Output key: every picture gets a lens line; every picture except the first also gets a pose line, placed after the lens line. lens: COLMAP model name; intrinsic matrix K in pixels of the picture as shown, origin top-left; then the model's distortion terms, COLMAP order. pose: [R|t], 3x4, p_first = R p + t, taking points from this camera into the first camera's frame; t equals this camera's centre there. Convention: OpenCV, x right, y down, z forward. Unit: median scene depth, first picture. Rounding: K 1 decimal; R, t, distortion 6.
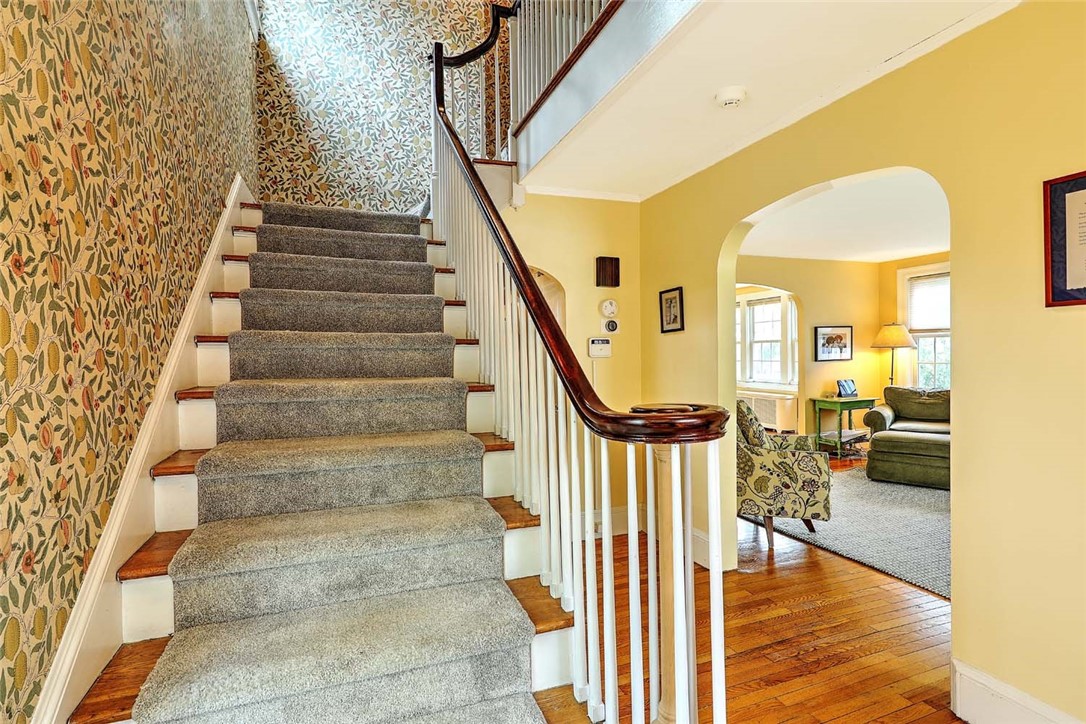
lens RADIAL K [[535.3, 0, 543.0], [0, 535.3, 362.0], [0, 0, 1]] dist [0.009737, -0.001645]
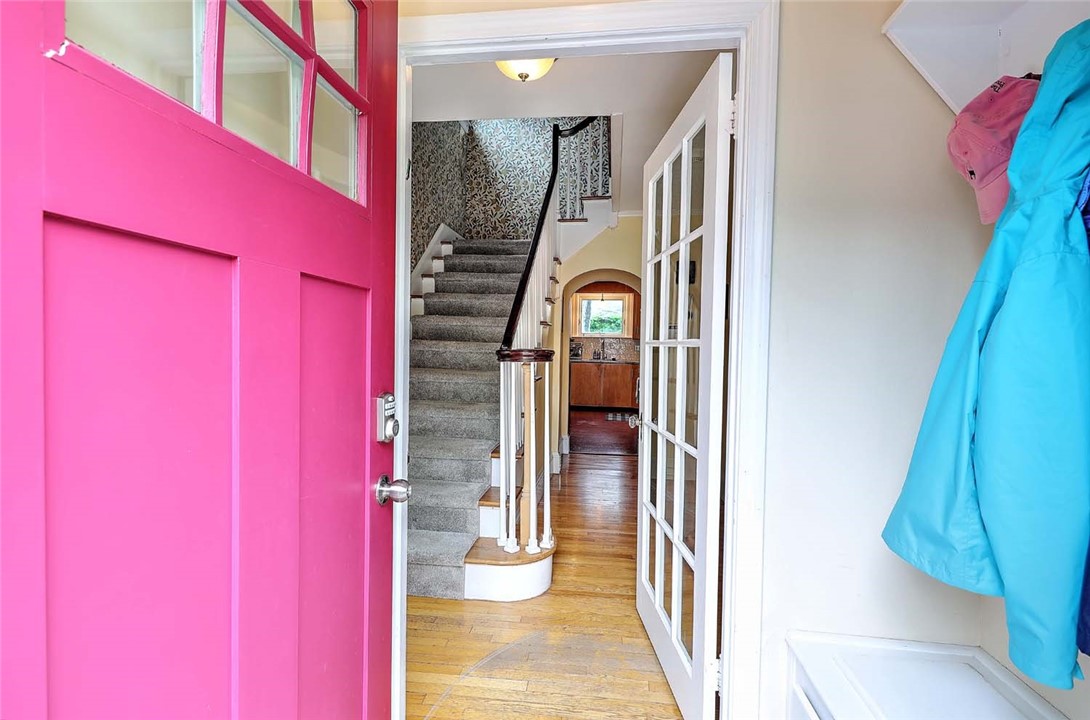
lens RADIAL K [[552.8, 0, 545.0], [0, 552.8, 360.0], [0, 0, 1]] dist [0.000113, 0.000051]
pose [[0.883249, 0.039860, -0.467207, 1.090899], [-0.036216, 0.999203, 0.016783, 0.074535], [0.467503, 0.002097, 0.883989, -0.769574]]
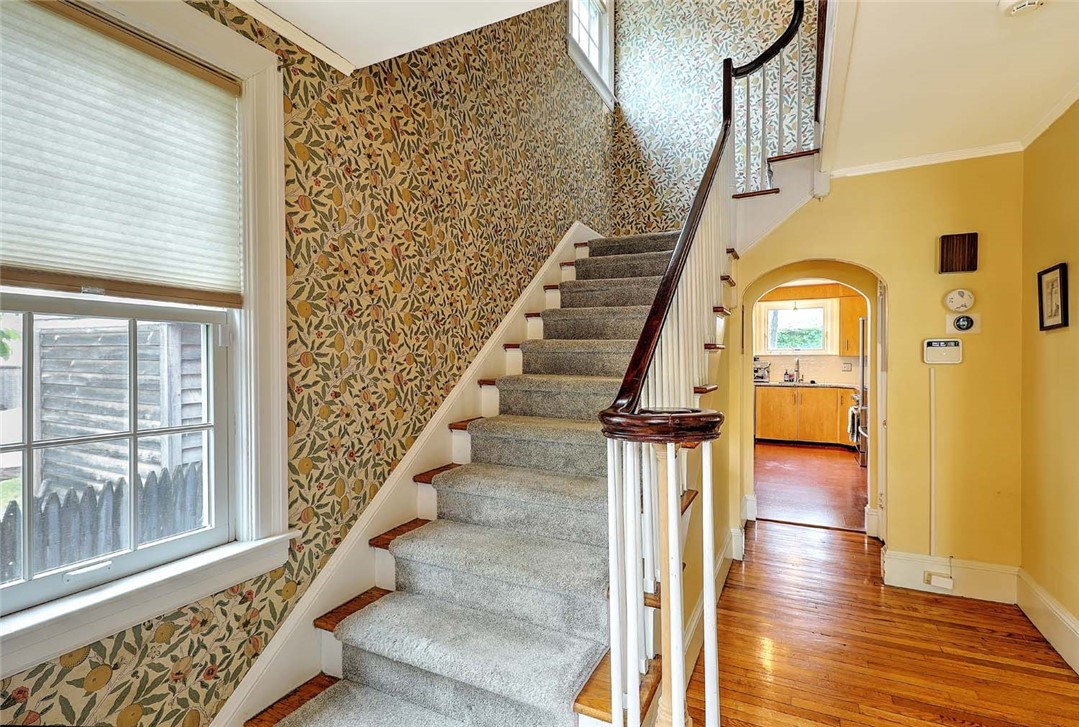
lens RADIAL K [[522.1, 0, 539.5], [0, 522.1, 363.5], [0, 0, 1]] dist [0.008029, -0.000425]
pose [[0.676374, 0.017036, -0.736361, 0.663640], [-0.018675, 0.999808, 0.005977, -0.005984], [0.736321, 0.009709, 0.676562, 0.106319]]
